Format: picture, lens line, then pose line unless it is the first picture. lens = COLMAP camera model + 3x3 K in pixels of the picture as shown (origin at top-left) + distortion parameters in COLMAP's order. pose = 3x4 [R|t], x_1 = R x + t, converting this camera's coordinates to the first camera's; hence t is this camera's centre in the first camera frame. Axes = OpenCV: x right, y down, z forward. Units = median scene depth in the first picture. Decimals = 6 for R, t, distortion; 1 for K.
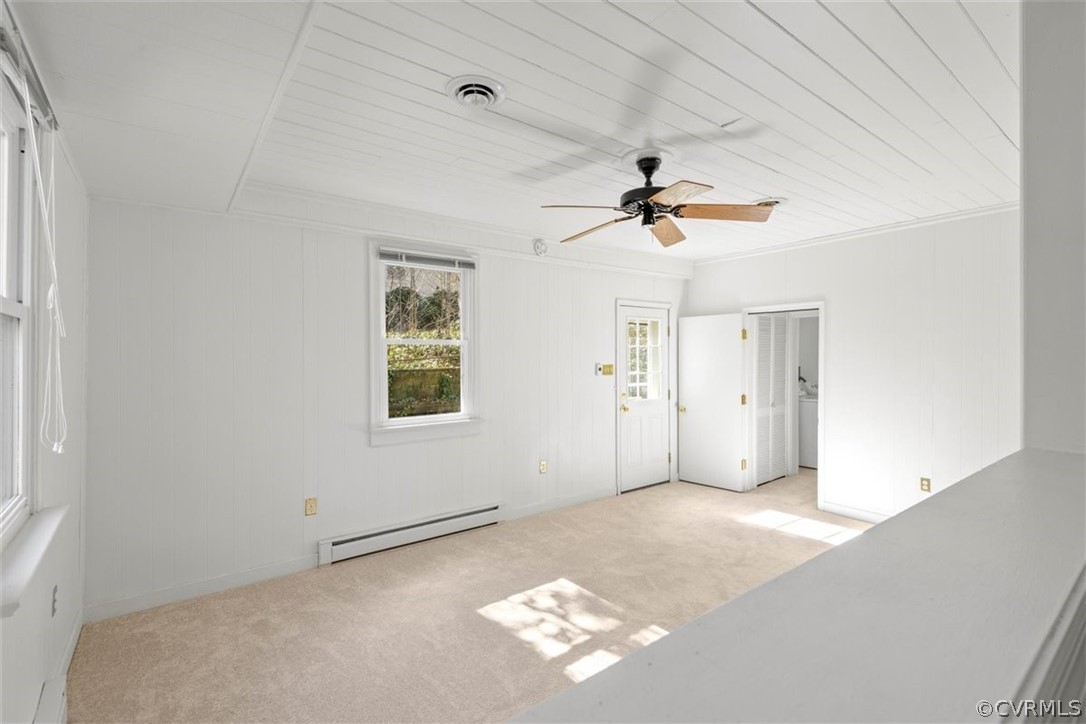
lens RADIAL K [[496.9, 0, 540.9], [0, 496.9, 359.2], [0, 0, 1]] dist [0.038214, -0.026358]
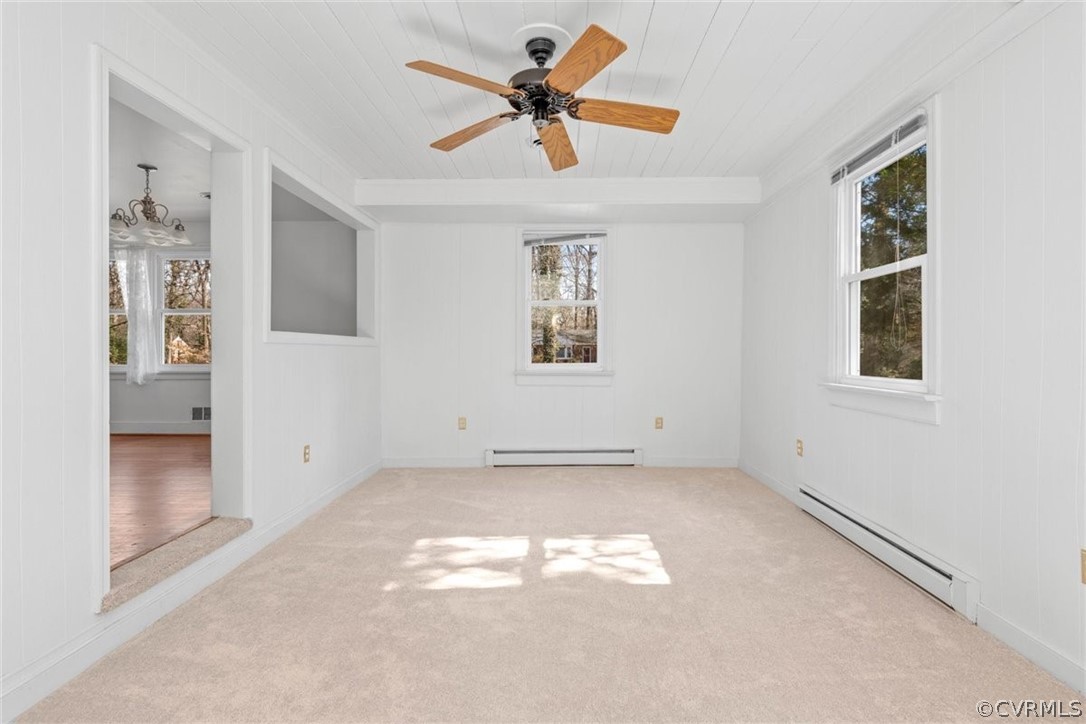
lens RADIAL K [[490.1, 0, 568.9], [0, 490.1, 360.6], [0, 0, 1]] dist [0.023495, -0.025683]
pose [[-0.580037, 0.027888, -0.814113, 0.538507], [-0.006520, 0.999223, 0.038874, 0.059833], [0.814564, 0.027857, -0.579404, 0.957511]]
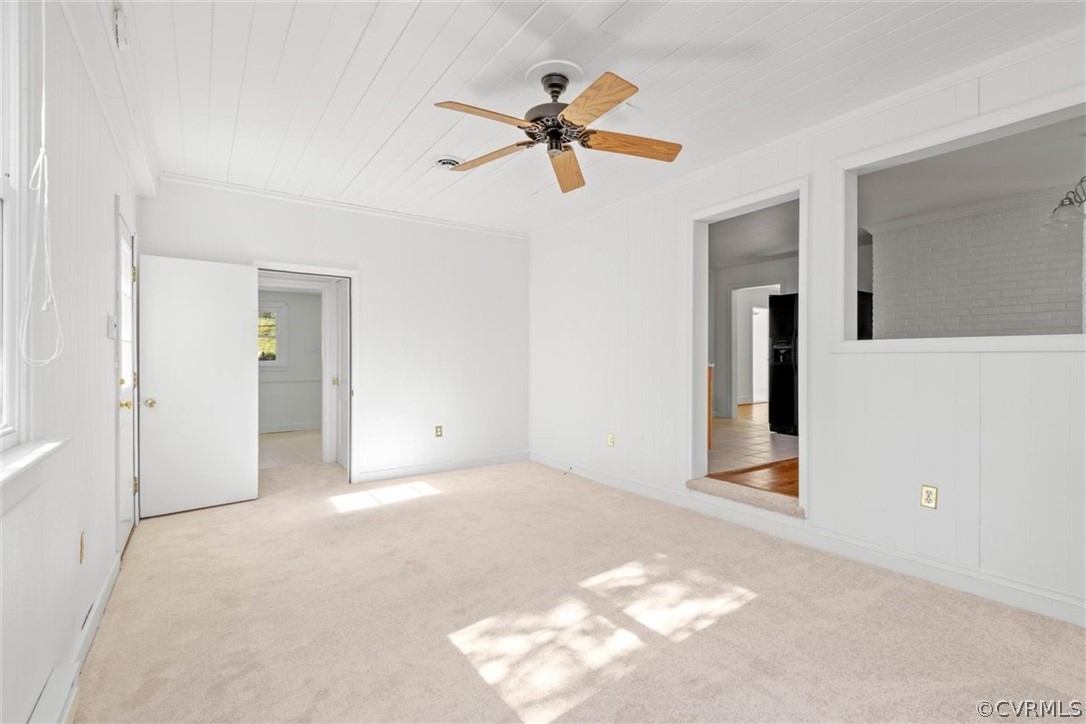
lens RADIAL K [[496.9, 0, 540.9], [0, 496.9, 359.2], [0, 0, 1]] dist [0.038214, -0.026358]
pose [[0.024305, 0.003003, 0.999700, -0.430538], [0.008622, 0.999958, -0.003213, 0.067791], [-0.999667, 0.008697, 0.024278, 0.639987]]
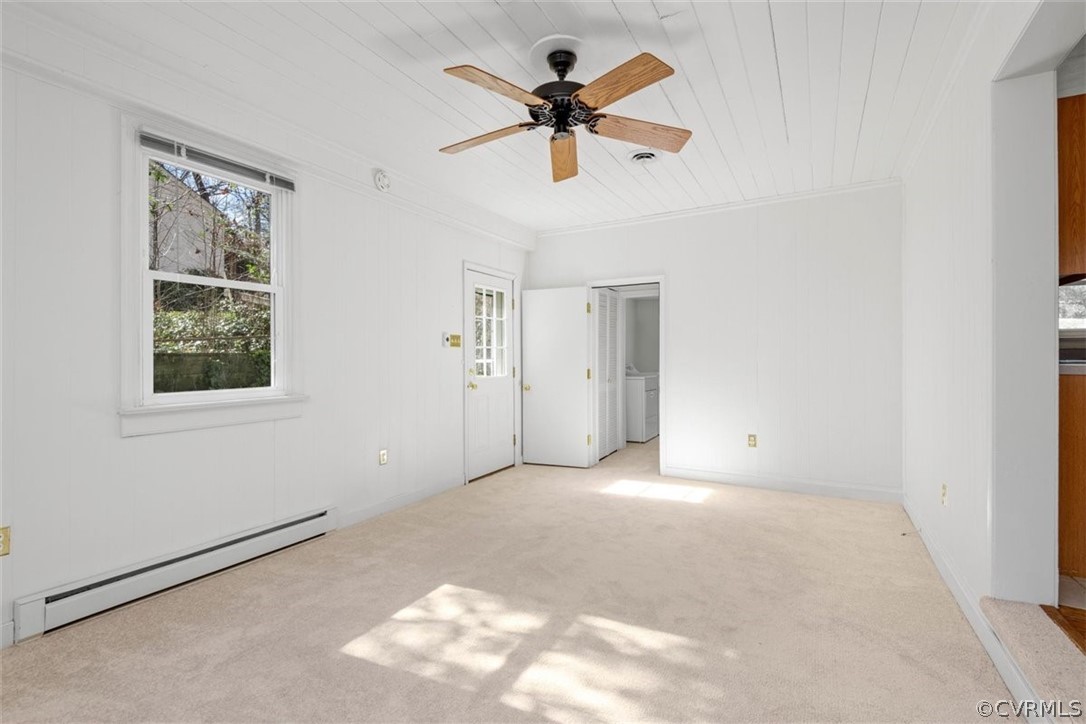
lens RADIAL K [[496.9, 0, 540.9], [0, 496.9, 359.2], [0, 0, 1]] dist [0.038214, -0.026358]
pose [[0.910689, 0.000776, 0.413093, -0.102233], [0.003558, 0.999946, -0.009723, 0.071762], [-0.413078, 0.010325, 0.910637, 0.169796]]
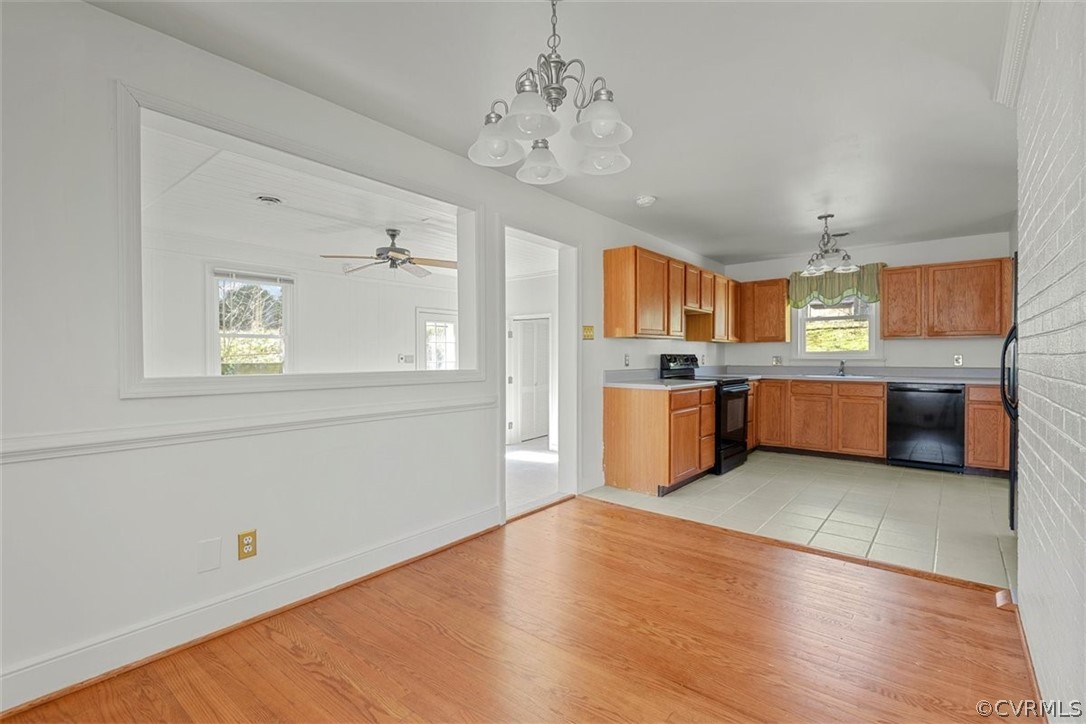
lens RADIAL K [[508.6, 0, 571.3], [0, 508.6, 361.0], [0, 0, 1]] dist [0.019308, -0.028724]
pose [[0.961201, -0.001277, 0.275845, 0.205979], [0.001320, 0.999999, 0.000032, 0.031313], [-0.275844, 0.000333, 0.961202, -0.544839]]
